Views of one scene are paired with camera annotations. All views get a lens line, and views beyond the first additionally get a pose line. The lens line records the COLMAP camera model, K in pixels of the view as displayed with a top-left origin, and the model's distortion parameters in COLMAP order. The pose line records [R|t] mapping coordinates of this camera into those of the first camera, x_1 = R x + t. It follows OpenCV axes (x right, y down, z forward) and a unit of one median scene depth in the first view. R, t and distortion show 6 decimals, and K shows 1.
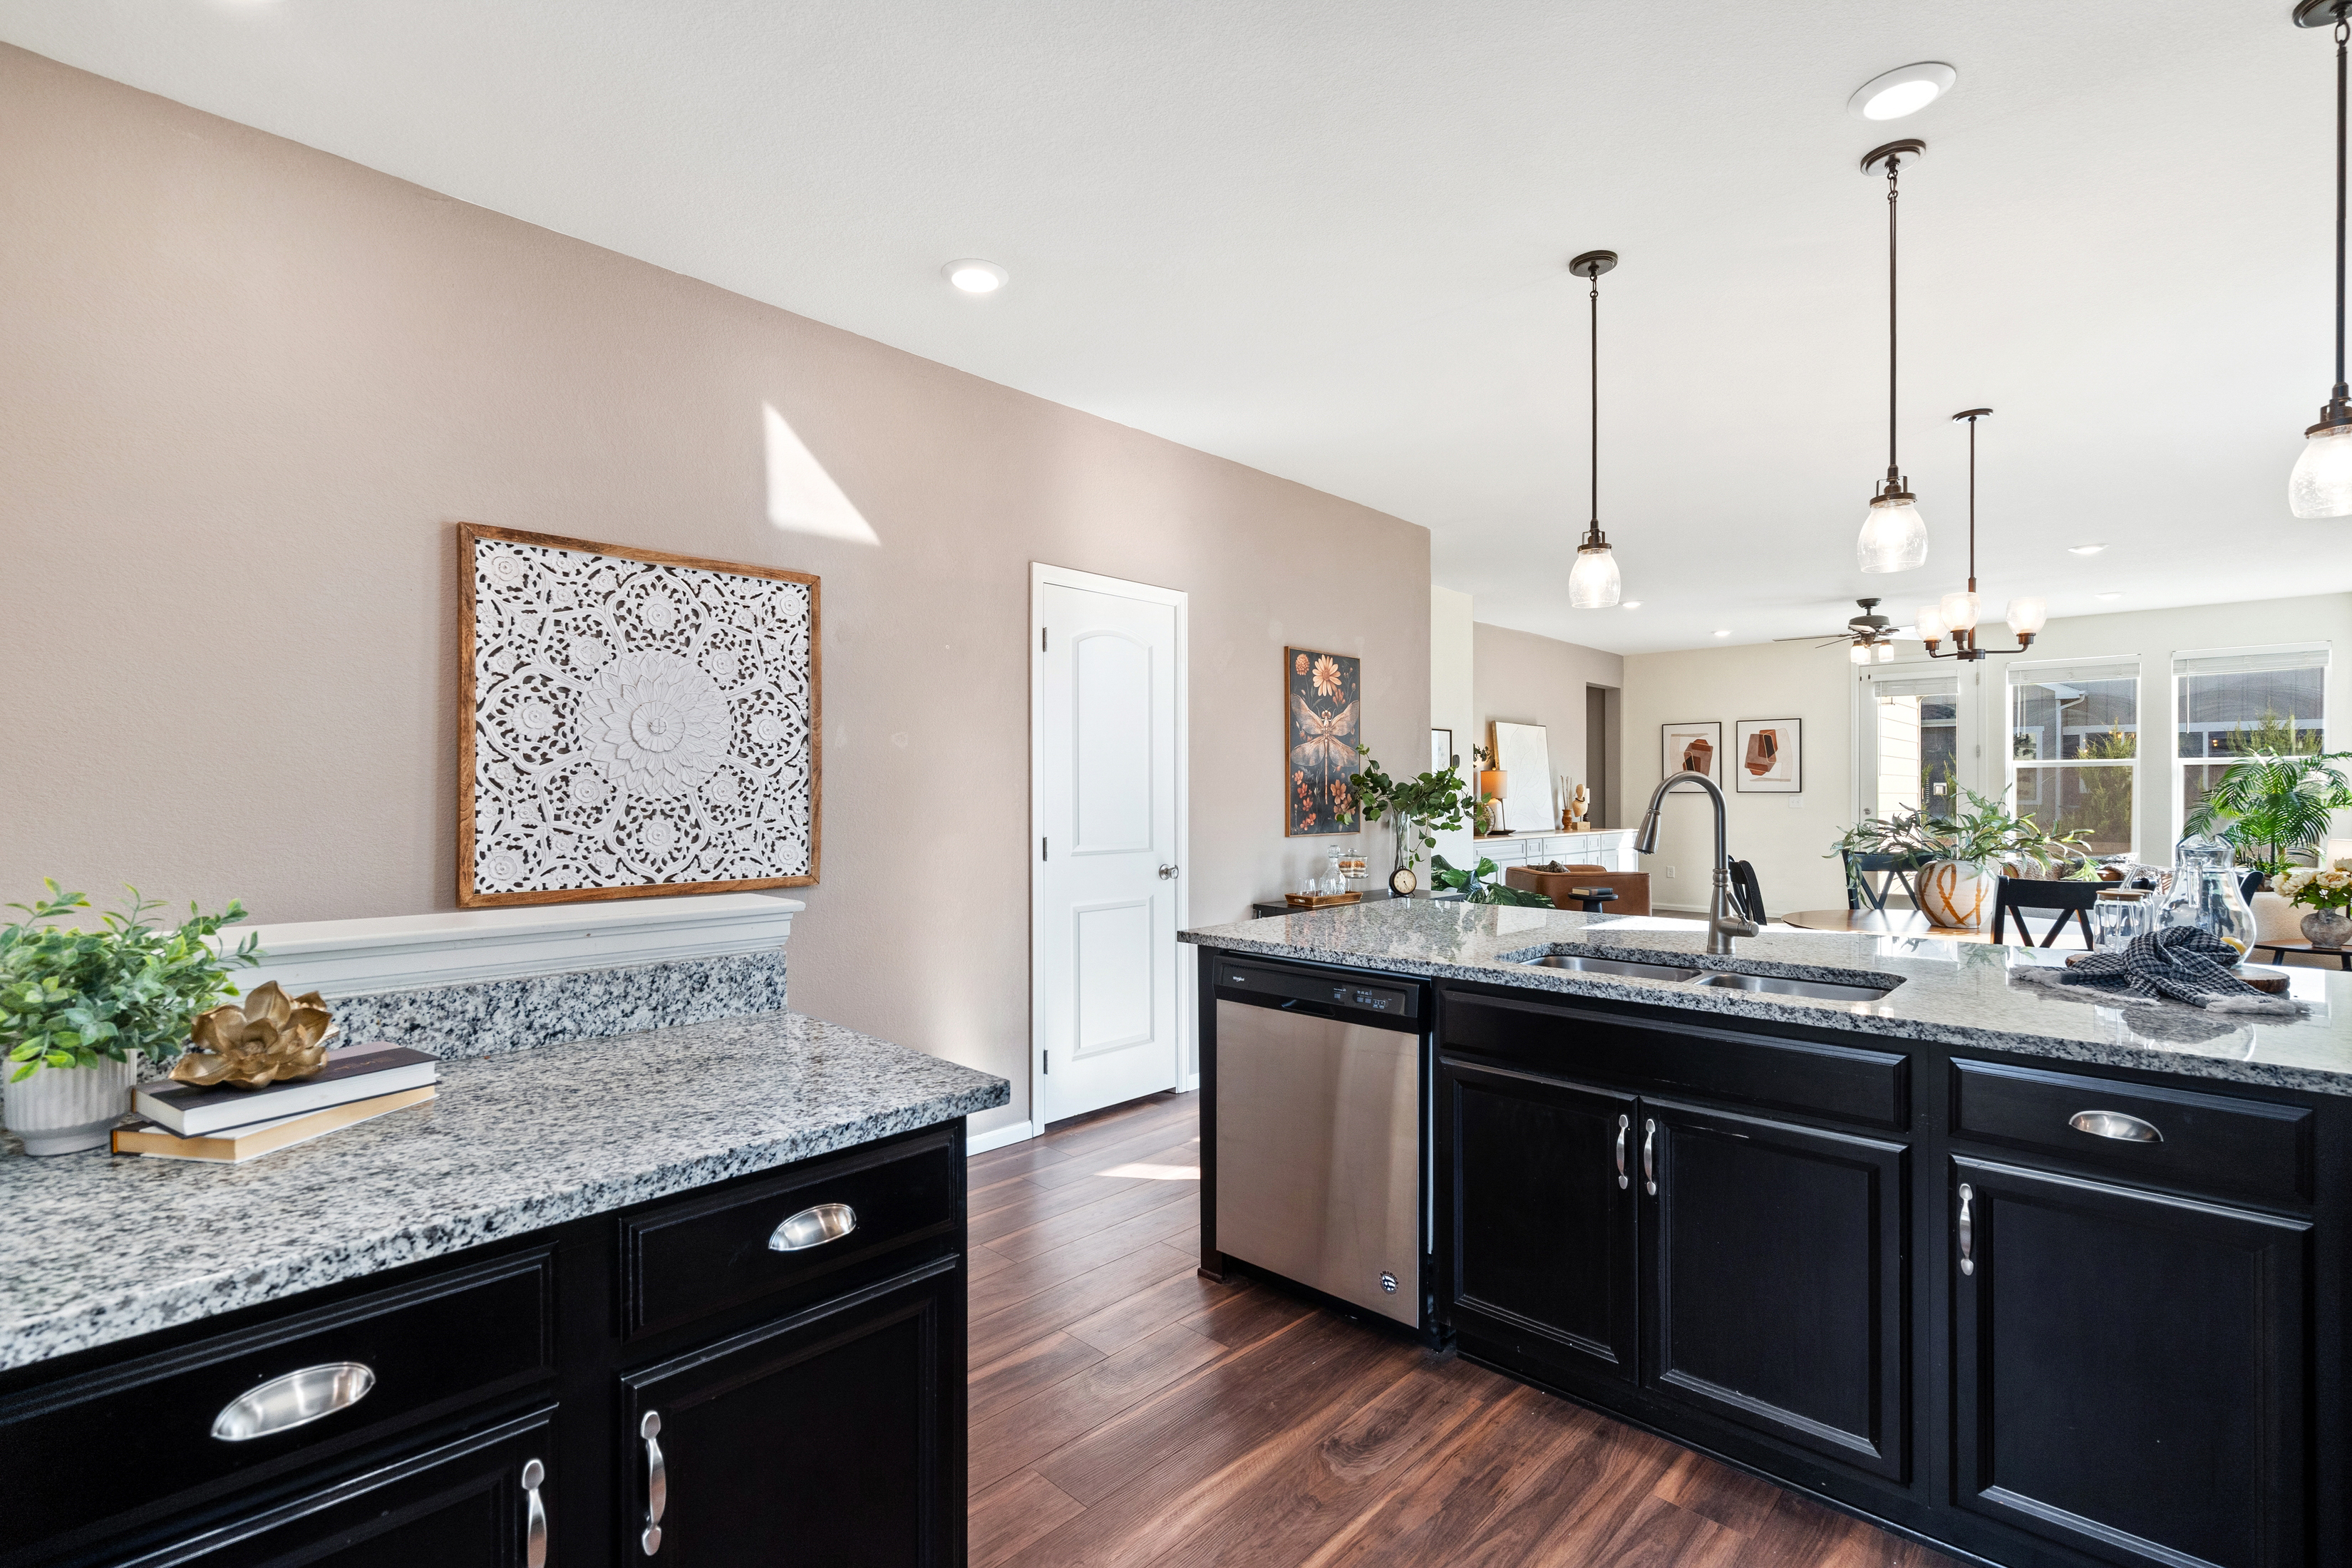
lens RADIAL K [[1065.6, 0, 1173.7], [0, 1065.6, 787.9], [0, 0, 1]] dist [-0.002509, 0.000813]
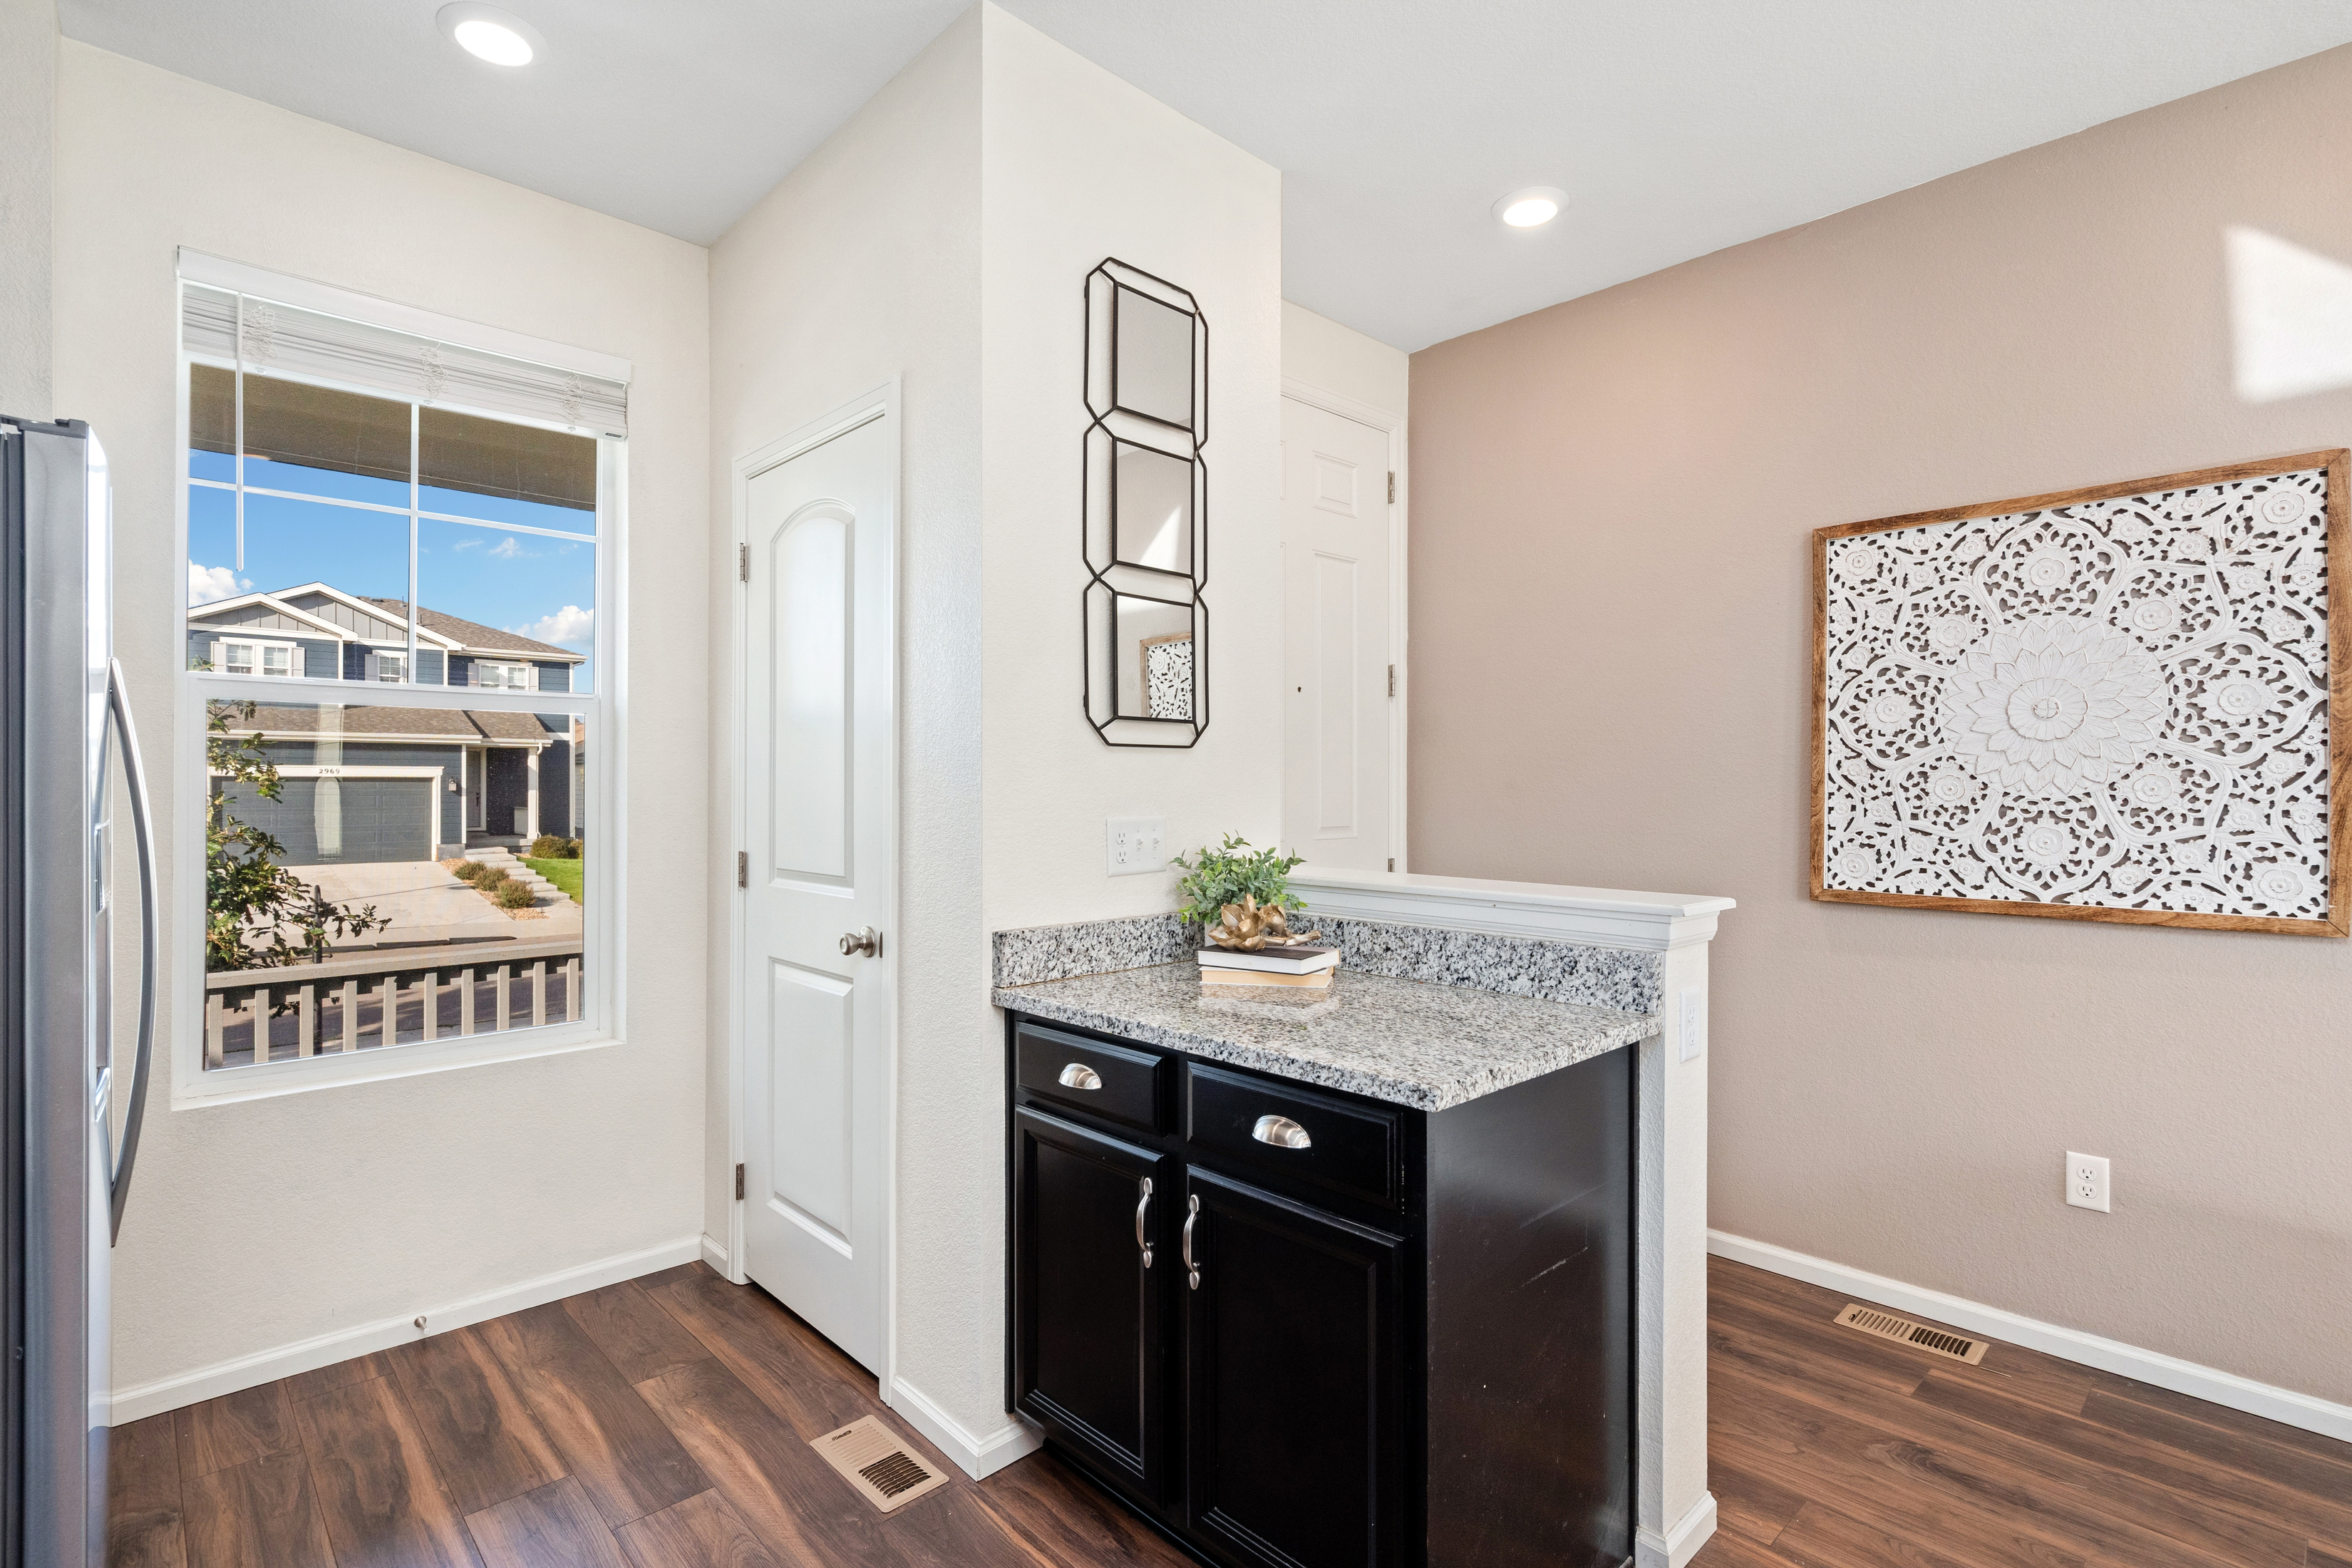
lens RADIAL K [[1122.5, 0, 1177.1], [0, 1122.5, 776.1], [0, 0, 1]] dist [0.000915, 0.000450]
pose [[-0.047250, -0.009473, -0.998838, 0.420548], [0.000353, 0.999955, -0.009500, 0.001657], [0.998883, -0.000801, -0.047244, 0.396387]]
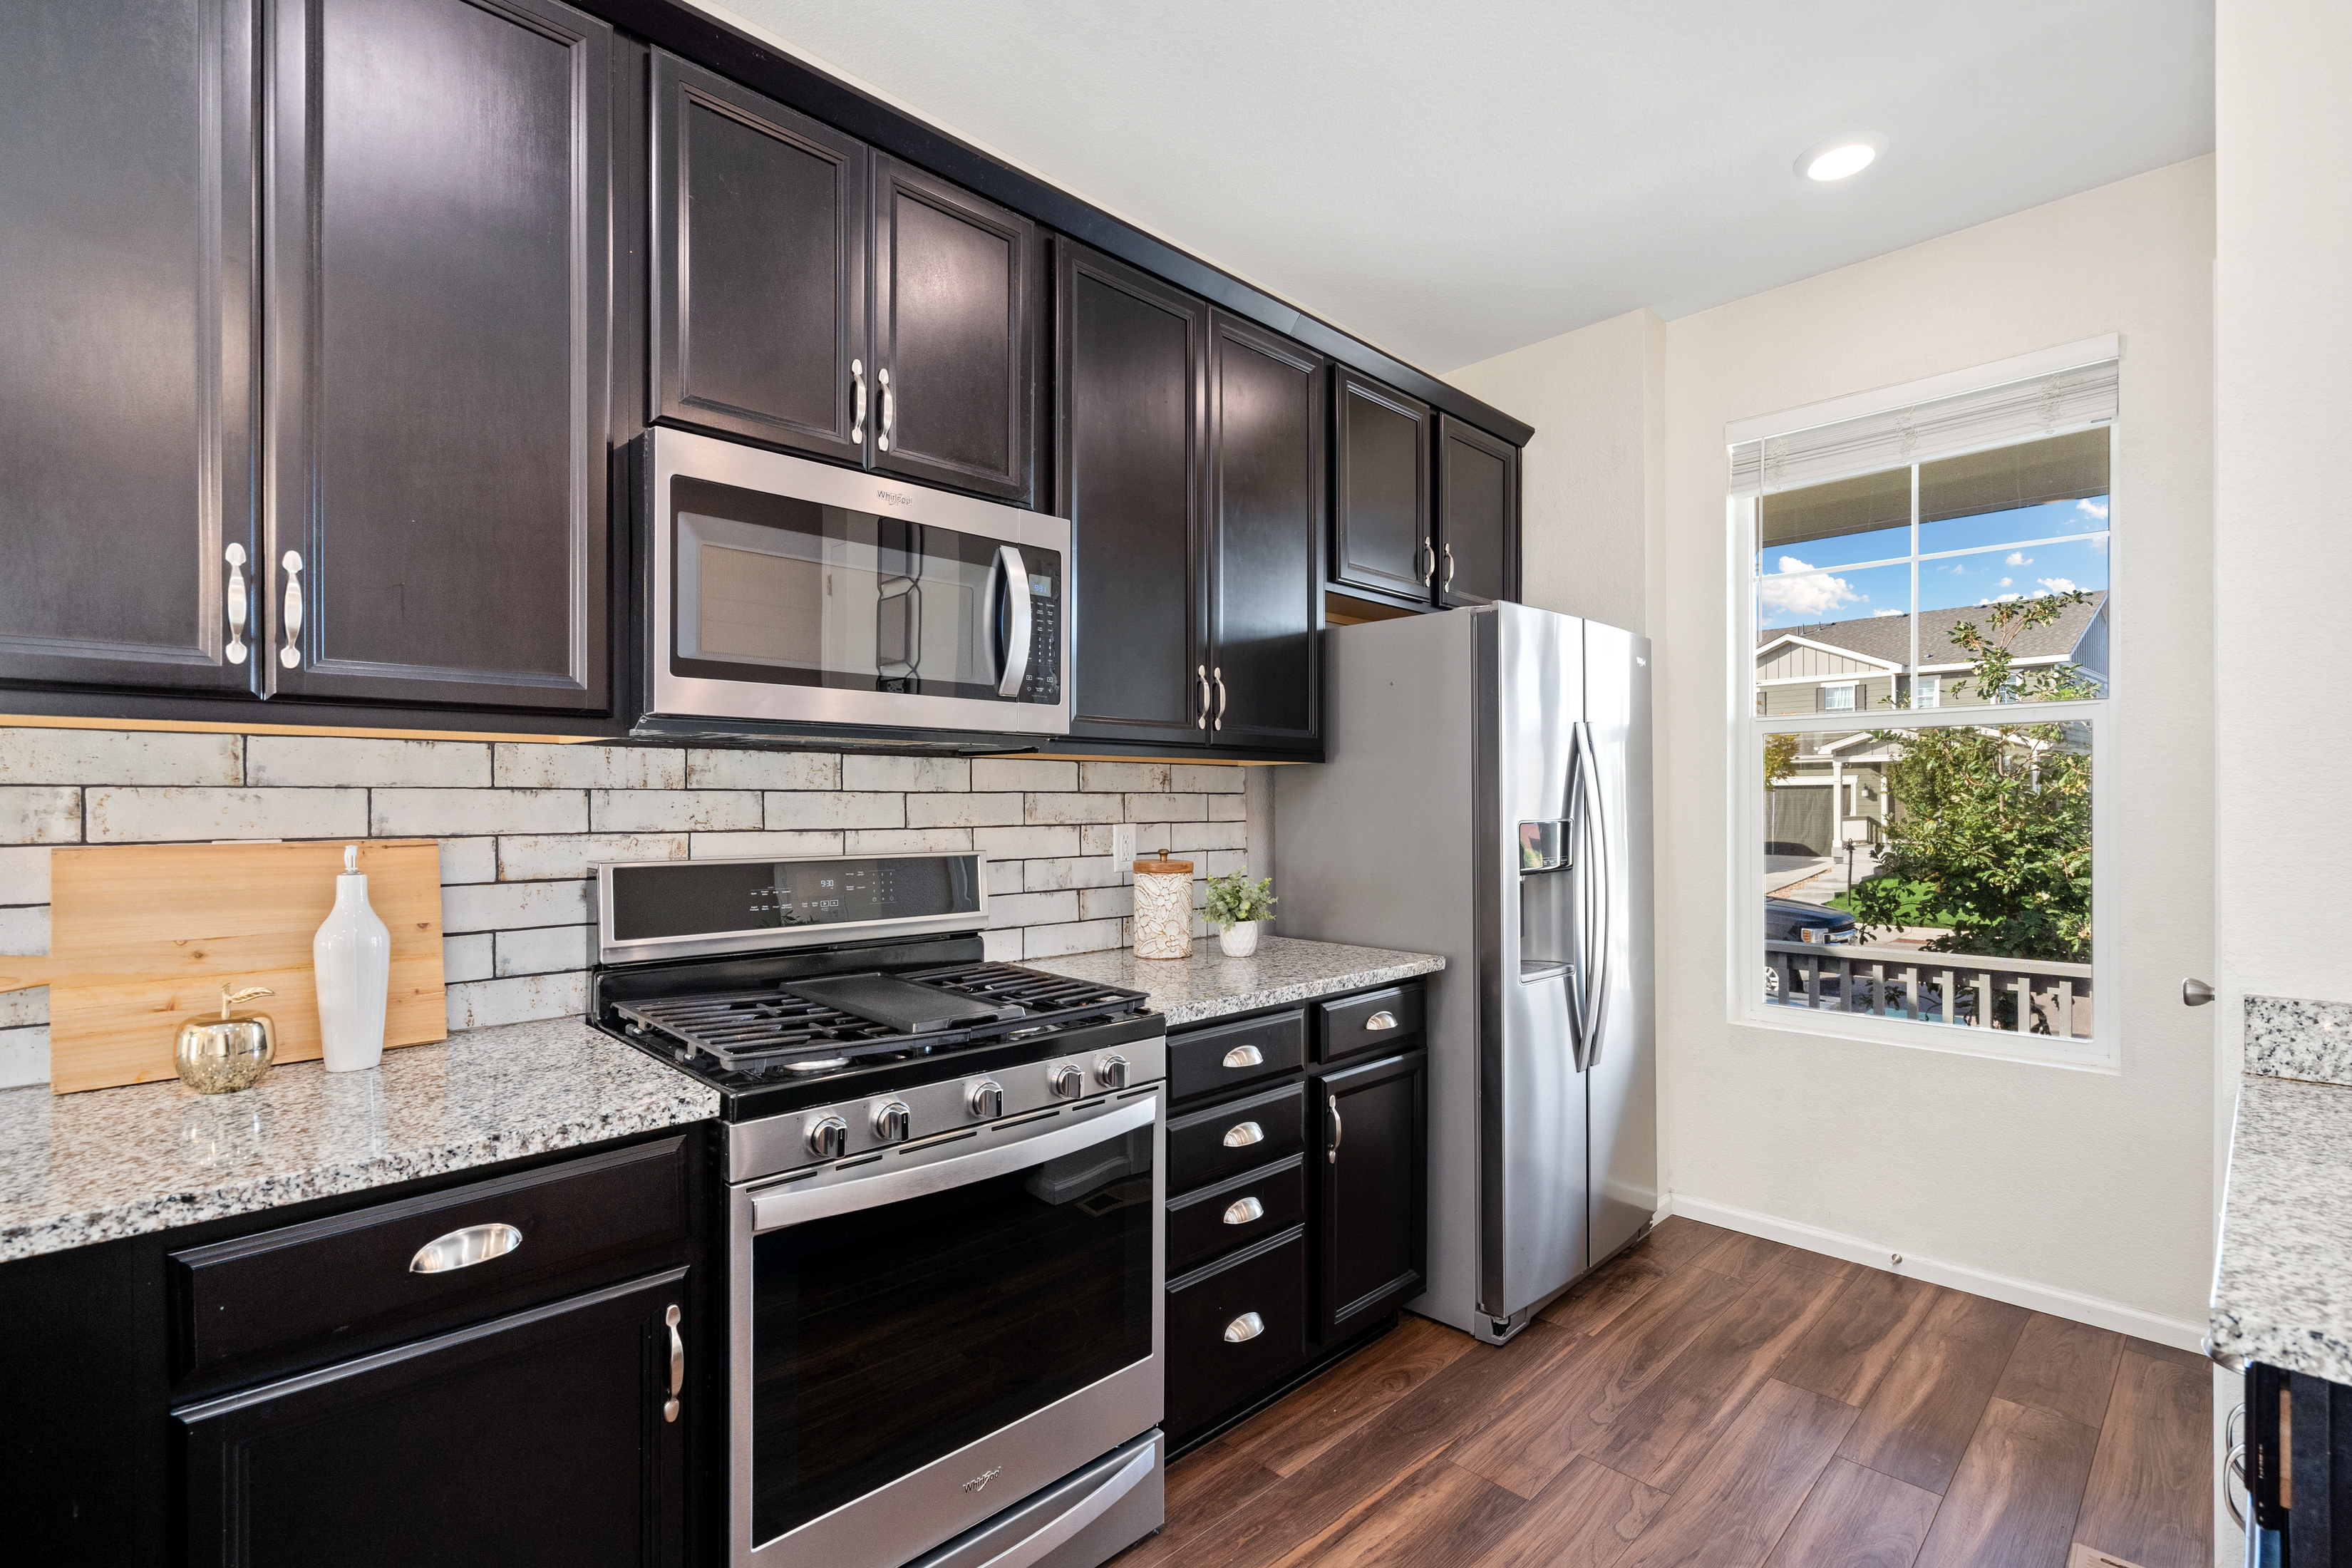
lens RADIAL K [[1067.6, 0, 1178.6], [0, 1067.6, 791.4], [0, 0, 1]] dist [-0.009341, 0.000029]
pose [[-0.999307, 0.003332, 0.037080, 0.175904], [0.002930, 0.999937, -0.010869, 0.004377], [-0.037114, -0.010753, -0.999253, 0.762469]]
